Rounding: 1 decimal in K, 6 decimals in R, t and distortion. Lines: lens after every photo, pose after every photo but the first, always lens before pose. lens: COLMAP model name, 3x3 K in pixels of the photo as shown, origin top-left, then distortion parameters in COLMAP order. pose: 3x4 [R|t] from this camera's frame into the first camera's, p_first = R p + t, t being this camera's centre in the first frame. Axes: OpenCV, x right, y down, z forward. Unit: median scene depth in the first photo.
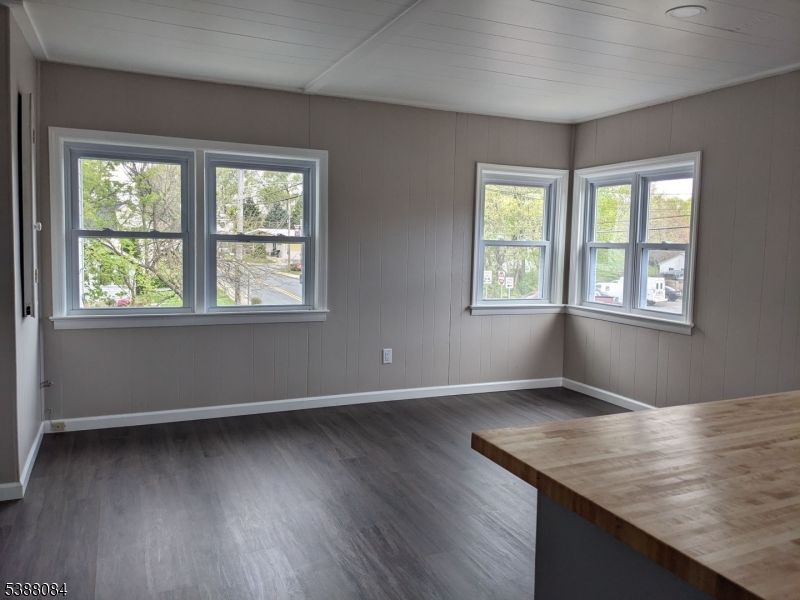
lens RADIAL K [[630.7, 0, 400.0], [0, 630.7, 300.0], [0, 0, 1]] dist [-0.000013, -0.007588]
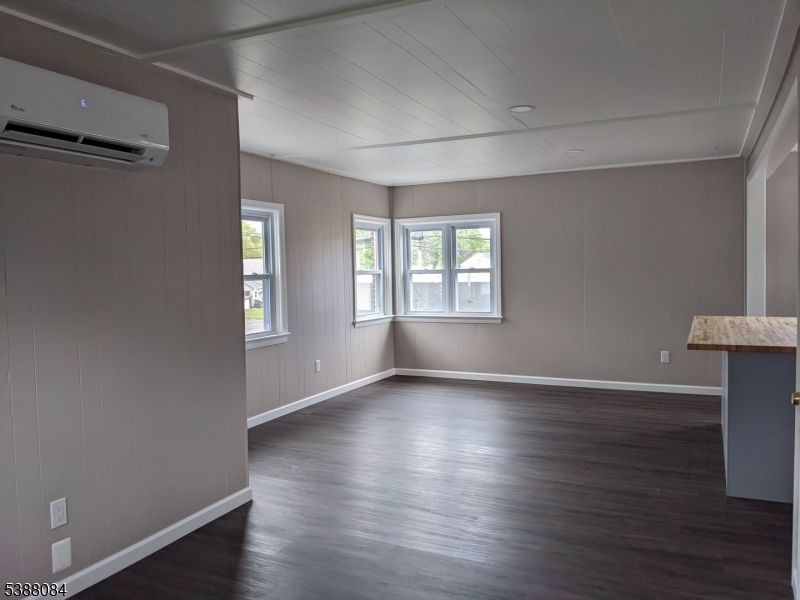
lens RADIAL K [[630.7, 0, 400.0], [0, 630.7, 300.0], [0, 0, 1]] dist [-0.000013, -0.007588]
pose [[0.756557, -0.069449, 0.650229, -0.672087], [0.096839, 0.995280, -0.006372, -0.016964], [-0.646717, 0.067788, 0.759711, -0.068007]]
